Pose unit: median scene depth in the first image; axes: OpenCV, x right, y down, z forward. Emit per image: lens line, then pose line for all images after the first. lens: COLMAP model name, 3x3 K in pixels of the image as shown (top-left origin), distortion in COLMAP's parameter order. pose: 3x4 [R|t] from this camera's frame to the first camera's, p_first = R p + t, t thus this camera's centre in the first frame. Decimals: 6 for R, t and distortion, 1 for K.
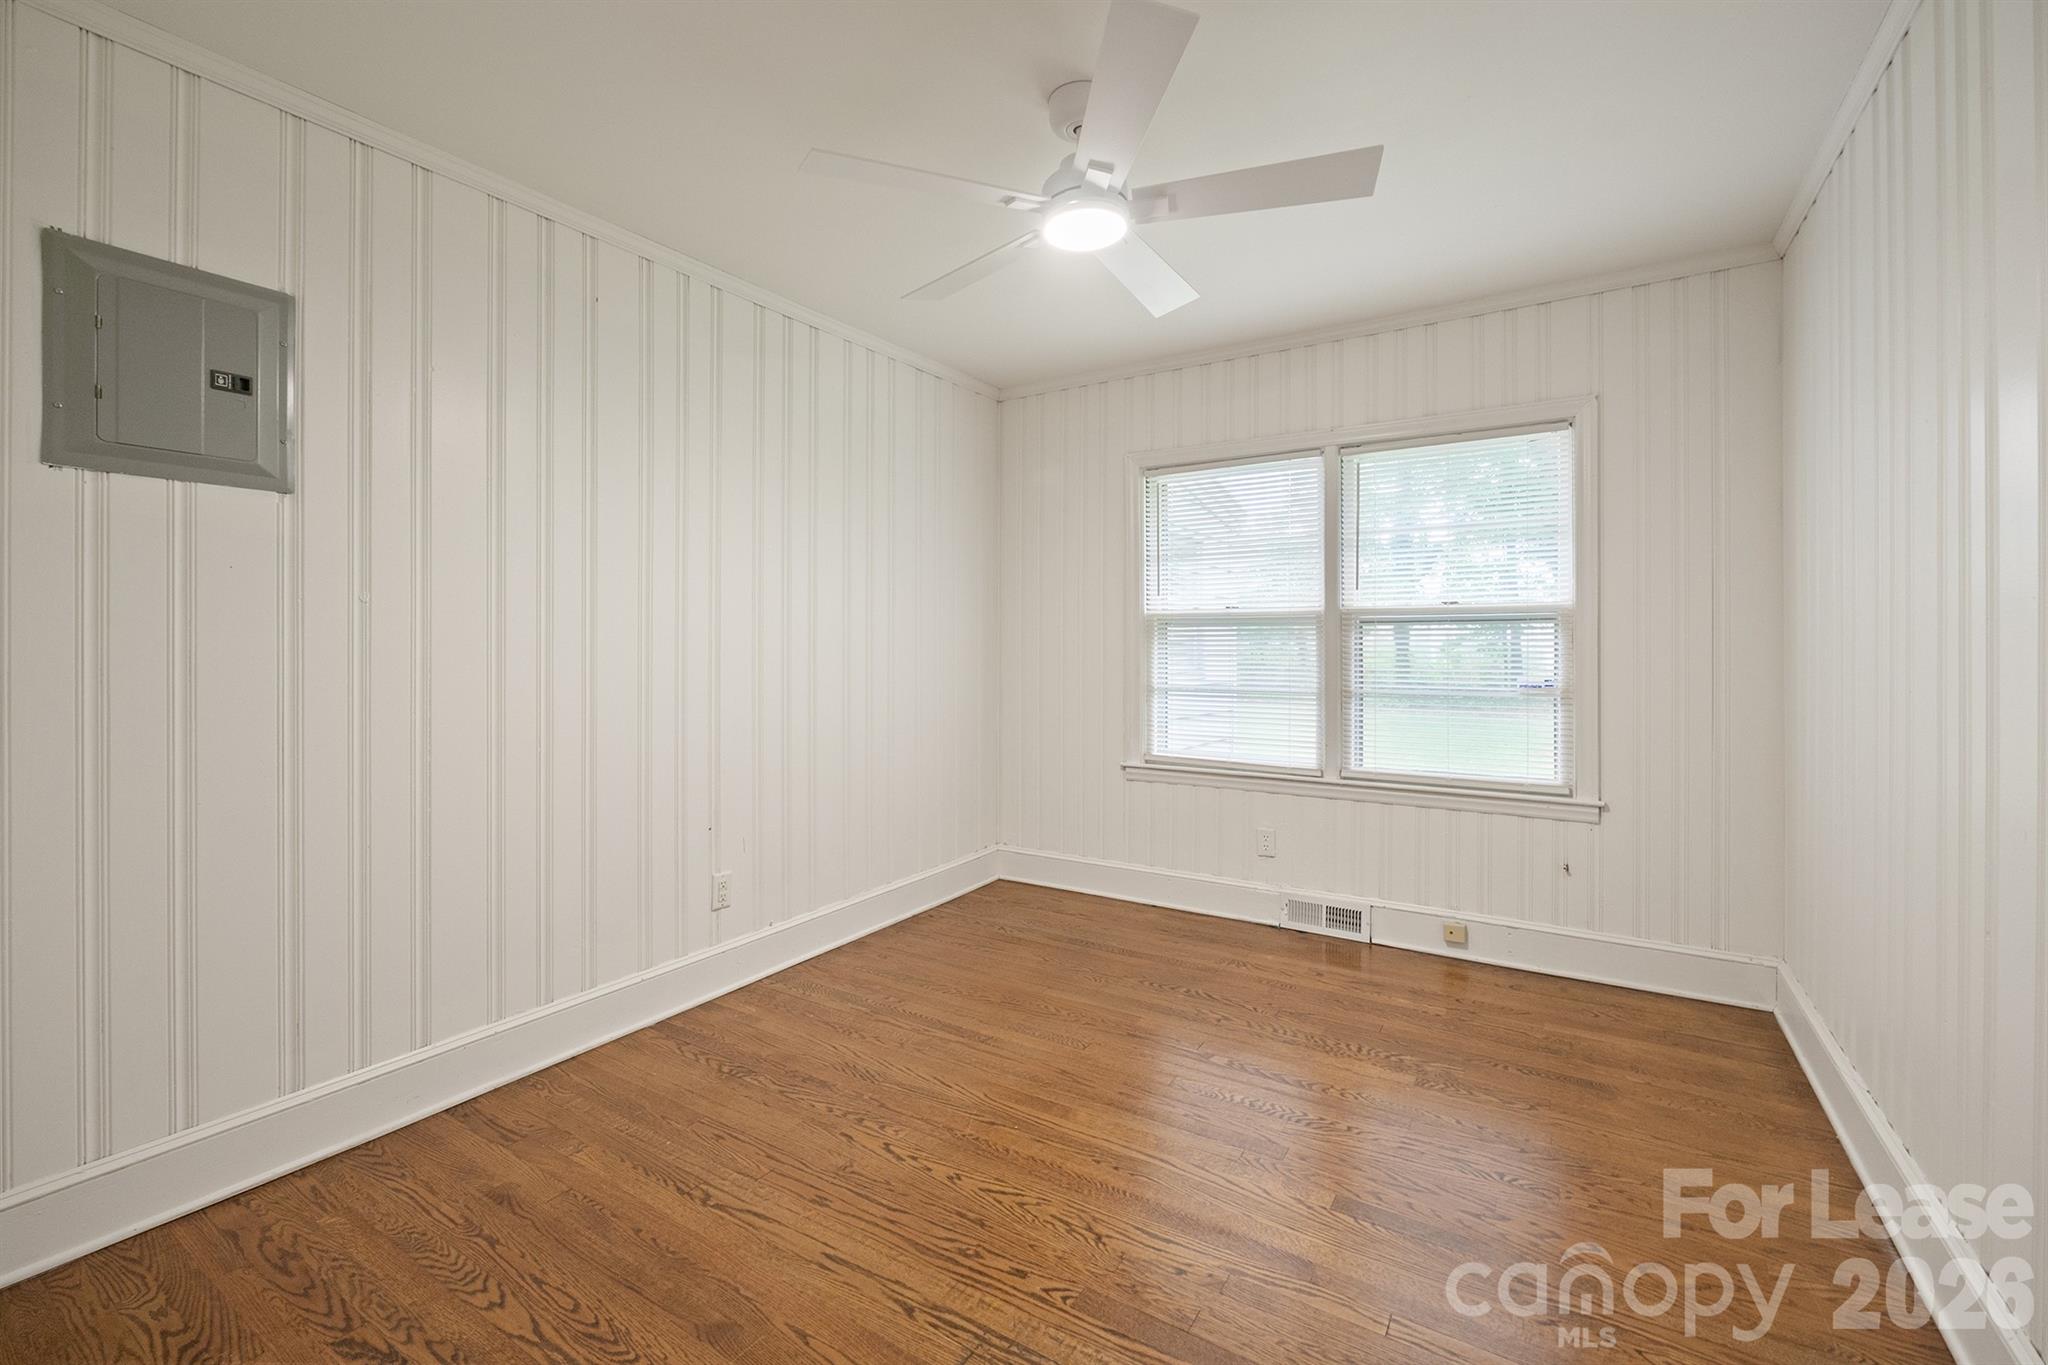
lens RADIAL K [[874.0, 0, 1033.0], [0, 874.0, 672.7], [0, 0, 1]] dist [-0.015967, 0.000648]
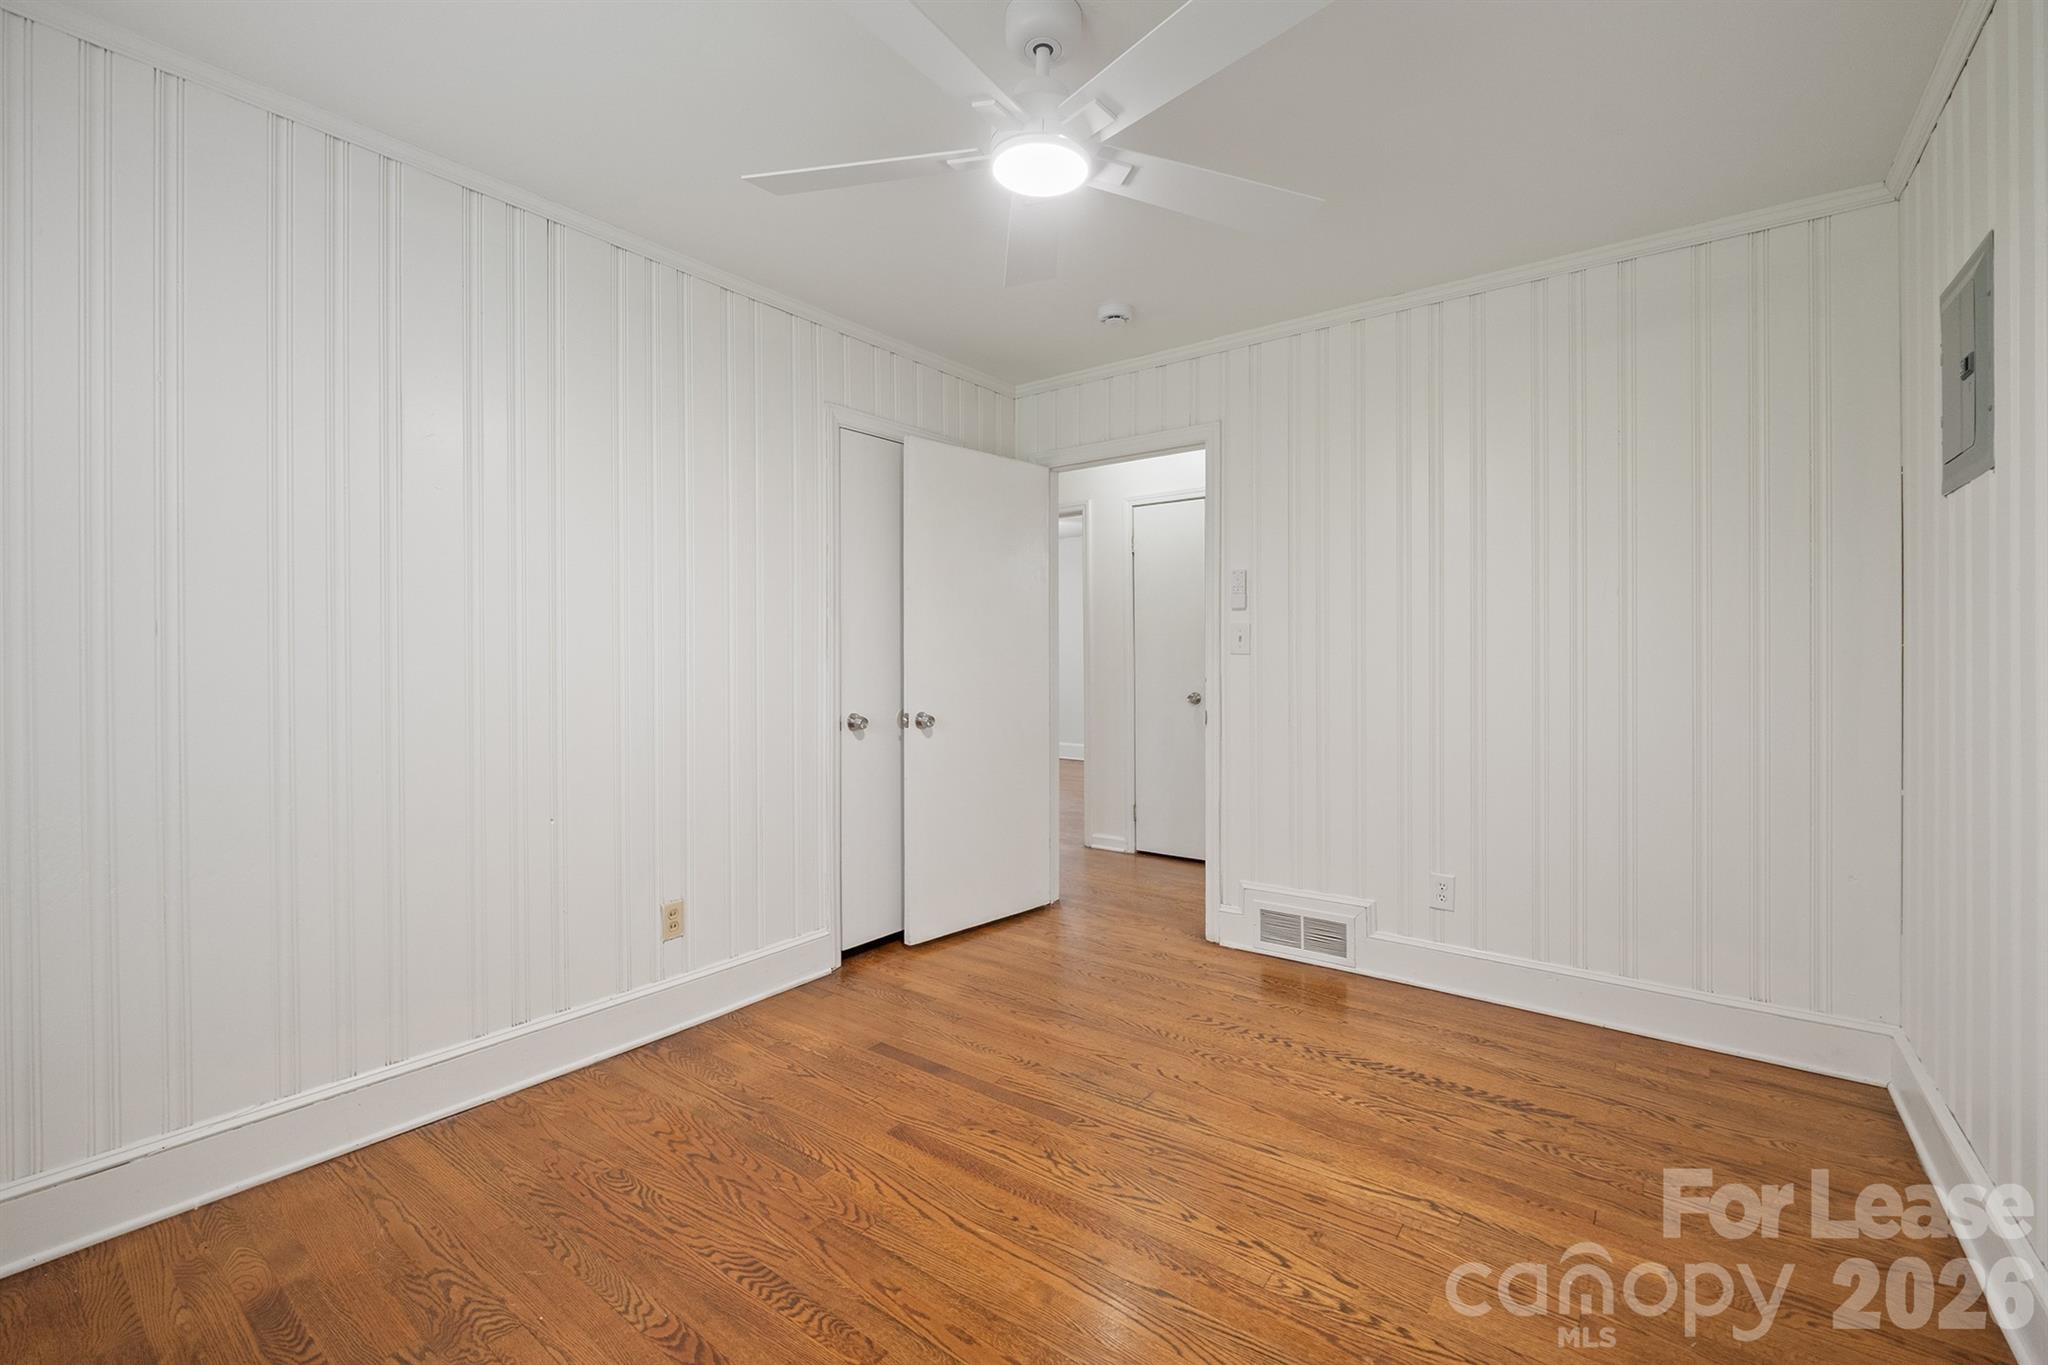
lens RADIAL K [[874.0, 0, 1033.0], [0, 874.0, 672.7], [0, 0, 1]] dist [-0.015967, 0.000648]
pose [[-0.996457, 0.004954, 0.083955, -0.004234], [0.008617, 0.999024, 0.043322, -0.054016], [-0.083658, 0.043892, -0.995527, 2.047237]]
